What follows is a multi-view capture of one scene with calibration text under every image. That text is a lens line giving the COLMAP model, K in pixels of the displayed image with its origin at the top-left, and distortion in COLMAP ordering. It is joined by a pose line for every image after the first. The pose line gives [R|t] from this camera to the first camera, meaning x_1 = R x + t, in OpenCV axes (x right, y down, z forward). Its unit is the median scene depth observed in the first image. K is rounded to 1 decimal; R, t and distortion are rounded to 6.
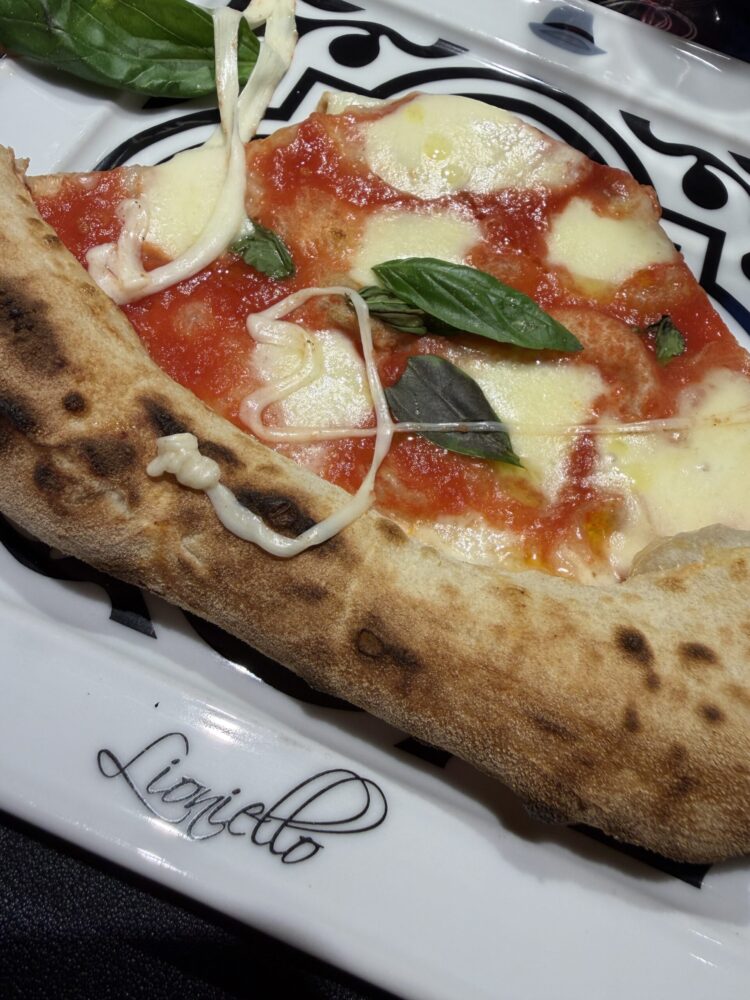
lens RADIAL K [[706.3, 0, 375.0], [0, 706.3, 500.0], [0, 0, 1]] dist [-0.008595, -0.002476]
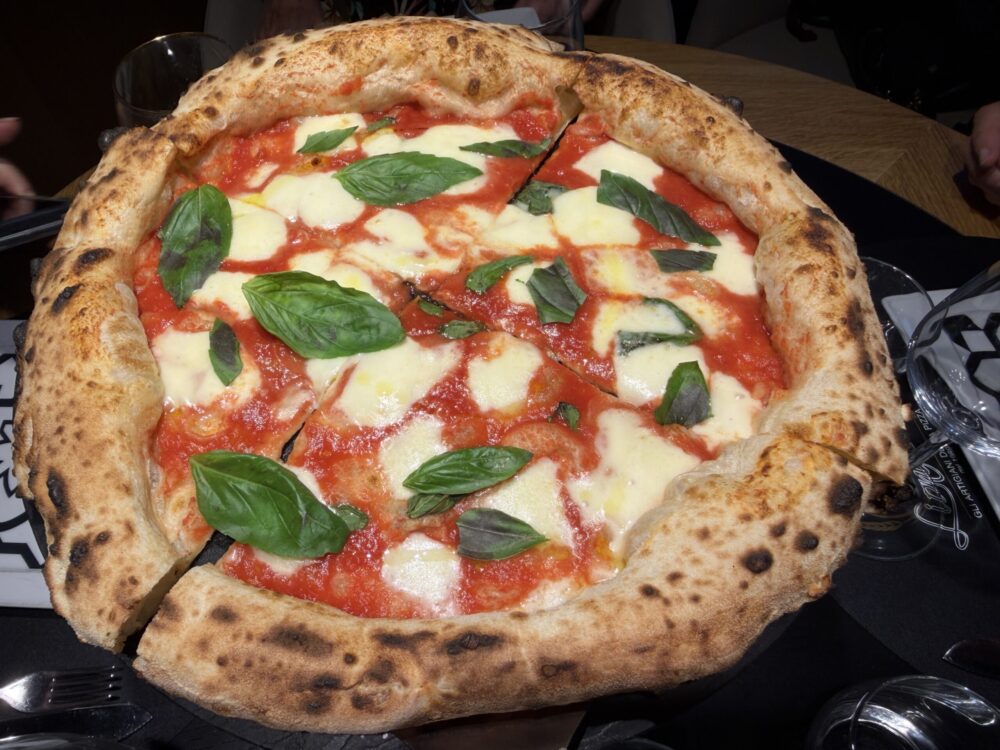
lens RADIAL K [[706.3, 0, 500.0], [0, 706.3, 375.0], [0, 0, 1]] dist [-0.008595, -0.002476]
pose [[0.812874, -0.517181, 0.267879, -0.185713], [0.569700, 0.801679, -0.180980, -0.155161], [-0.121153, 0.299724, 0.946302, -0.955348]]
